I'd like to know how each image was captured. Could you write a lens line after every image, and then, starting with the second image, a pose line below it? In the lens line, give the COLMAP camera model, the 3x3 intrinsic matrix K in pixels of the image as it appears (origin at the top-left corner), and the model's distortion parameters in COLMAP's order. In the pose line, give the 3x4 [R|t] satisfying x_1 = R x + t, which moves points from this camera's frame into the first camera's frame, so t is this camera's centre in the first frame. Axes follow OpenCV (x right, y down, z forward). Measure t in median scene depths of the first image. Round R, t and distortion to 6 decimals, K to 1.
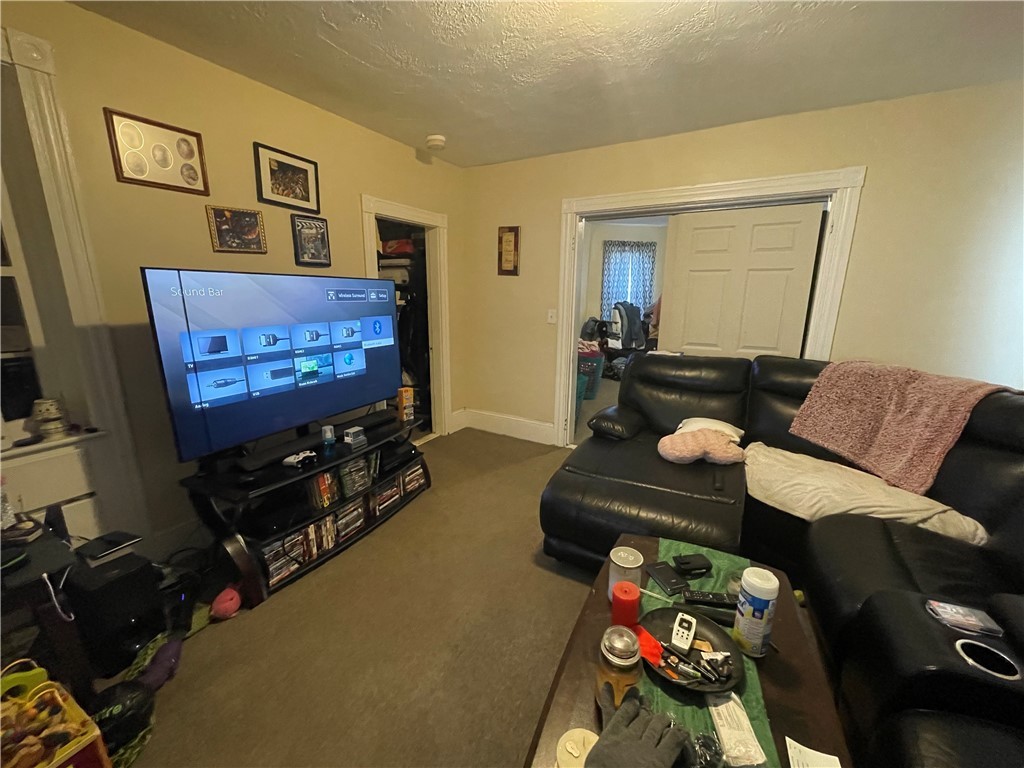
lens RADIAL K [[411.4, 0, 511.7], [0, 411.4, 382.8], [0, 0, 1]] dist [-0.001686, 0.000035]
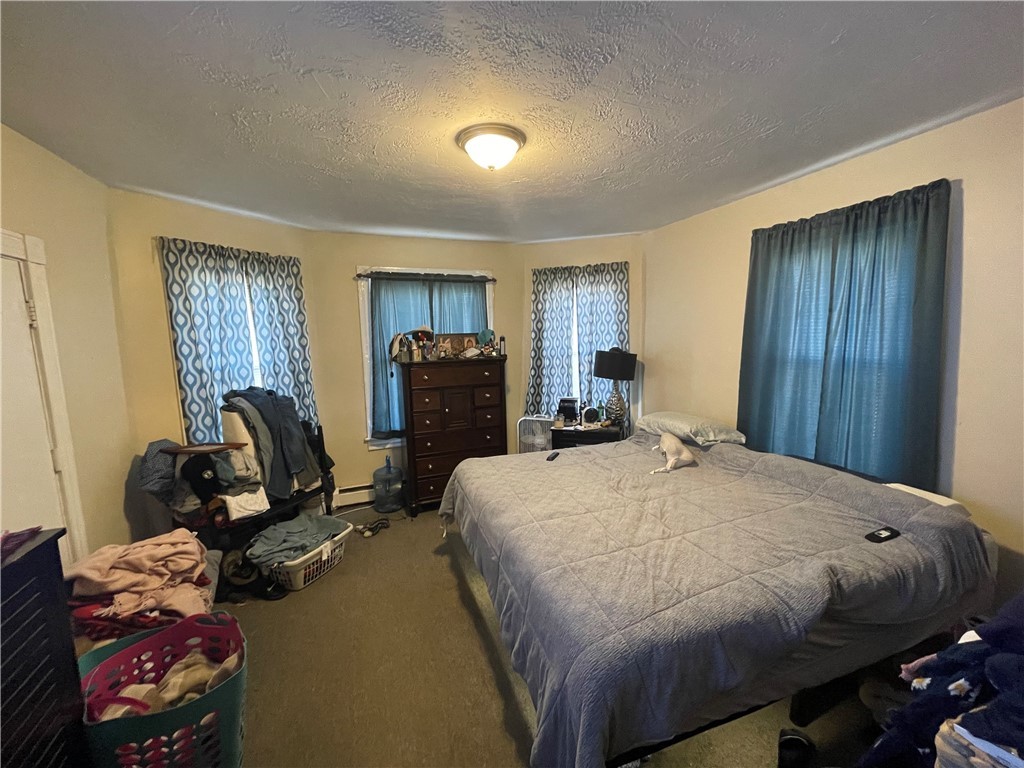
lens RADIAL K [[411.4, 0, 512.7], [0, 411.4, 383.4], [0, 0, 1]] dist [-0.001686, 0.000035]
pose [[0.626227, -0.124665, 0.769610, 0.121344], [0.211902, 0.977189, -0.014134, -0.141162], [-0.750292, 0.171933, 0.638358, 0.537144]]
